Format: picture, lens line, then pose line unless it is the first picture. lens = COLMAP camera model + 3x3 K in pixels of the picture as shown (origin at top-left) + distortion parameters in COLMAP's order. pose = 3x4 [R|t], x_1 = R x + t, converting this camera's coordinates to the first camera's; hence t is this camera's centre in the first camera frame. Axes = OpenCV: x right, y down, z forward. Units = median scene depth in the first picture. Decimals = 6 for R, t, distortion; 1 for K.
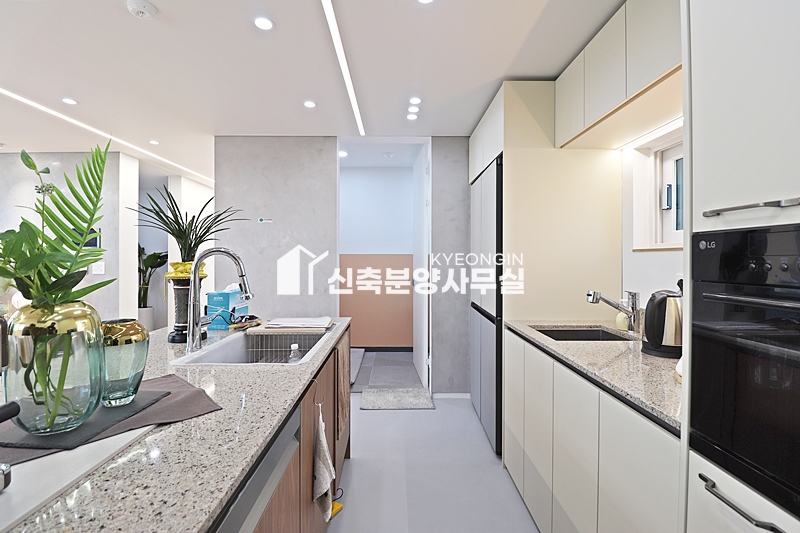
lens RADIAL K [[371.1, 0, 399.0], [0, 371.1, 259.8], [0, 0, 1]] dist [-0.021969, -0.001729]
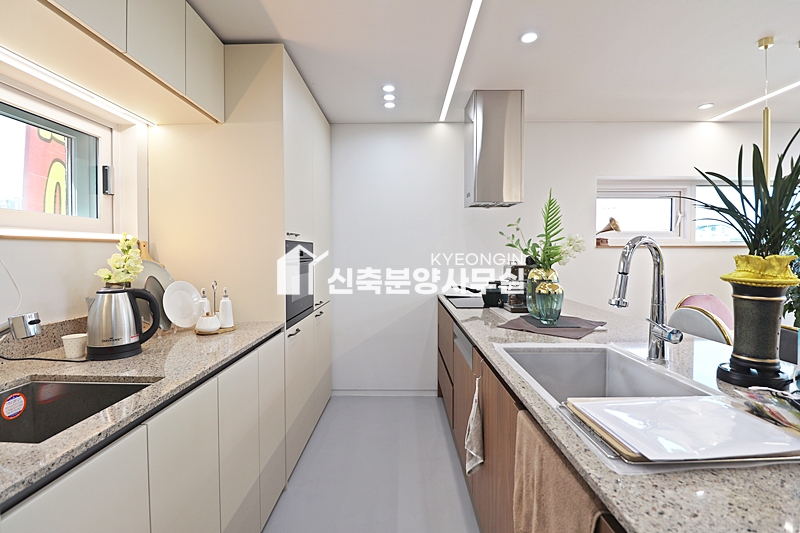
lens RADIAL K [[371.1, 0, 400.6], [0, 371.1, 261.8], [0, 0, 1]] dist [-0.021969, -0.001729]
pose [[-0.999794, 0.002450, 0.020134, -0.008005], [0.003273, 0.999156, 0.040954, -0.018600], [-0.020017, 0.041011, -0.998958, 1.880195]]
